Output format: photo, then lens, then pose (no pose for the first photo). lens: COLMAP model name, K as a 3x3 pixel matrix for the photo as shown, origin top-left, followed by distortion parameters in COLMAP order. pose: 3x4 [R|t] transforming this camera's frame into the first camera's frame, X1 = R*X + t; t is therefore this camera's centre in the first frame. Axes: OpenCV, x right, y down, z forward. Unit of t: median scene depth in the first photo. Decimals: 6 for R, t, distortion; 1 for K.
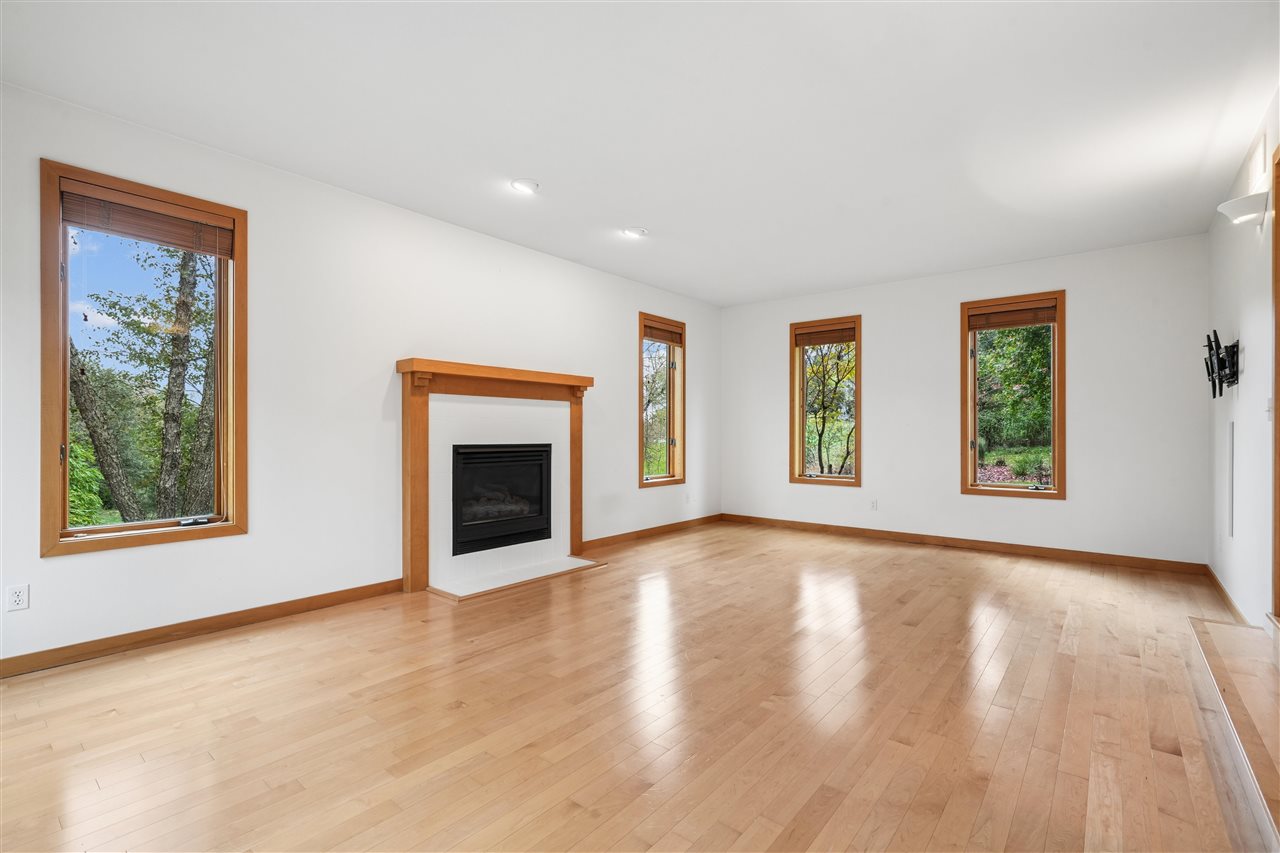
lens RADIAL K [[589.1, 0, 638.8], [0, 589.1, 432.8], [0, 0, 1]] dist [-0.017141, 0.000308]
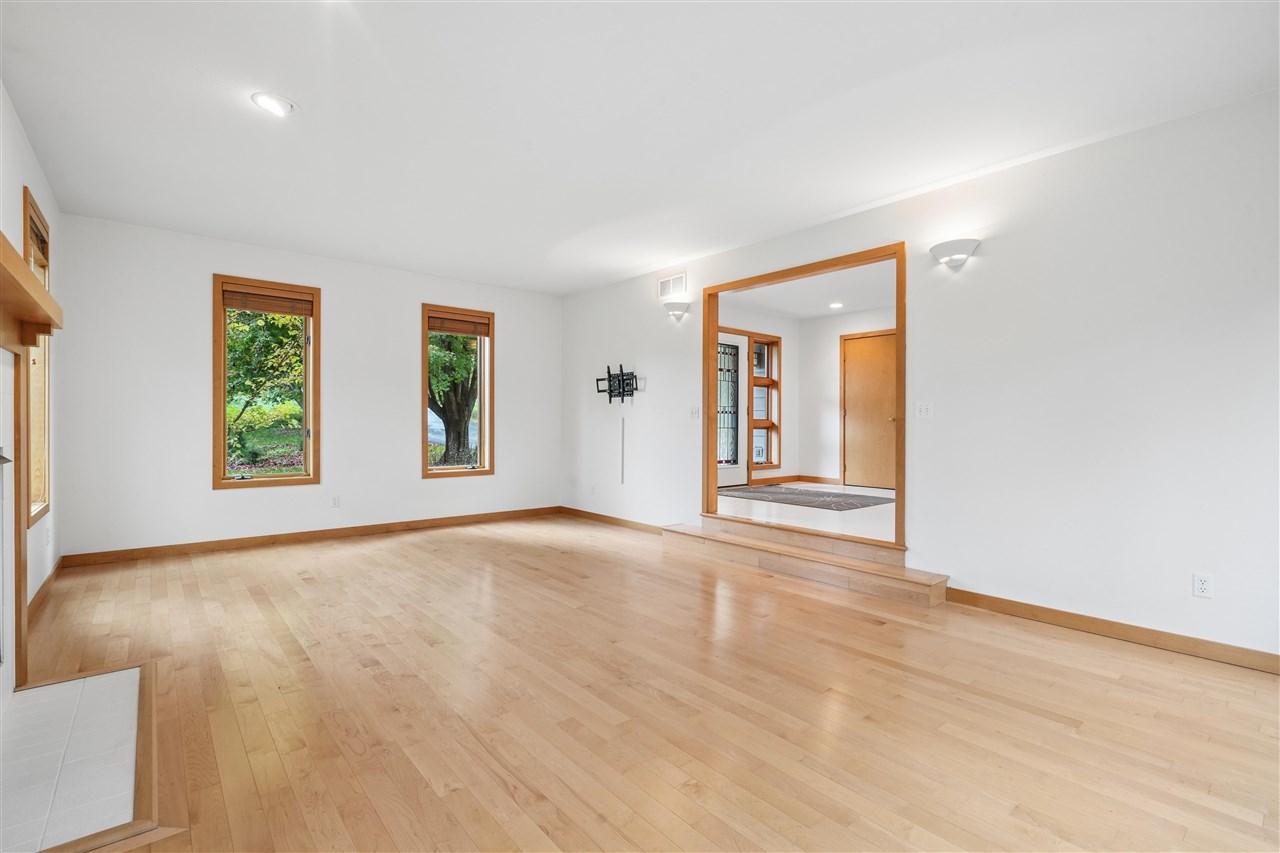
lens RADIAL K [[585.0, 0, 658.0], [0, 585.0, 433.5], [0, 0, 1]] dist [0.000468, -0.000023]
pose [[0.150083, -0.017808, 0.988513, -0.562206], [-0.006336, 0.999800, 0.018973, -0.004498], [-0.988653, -0.009111, 0.149940, 0.495546]]
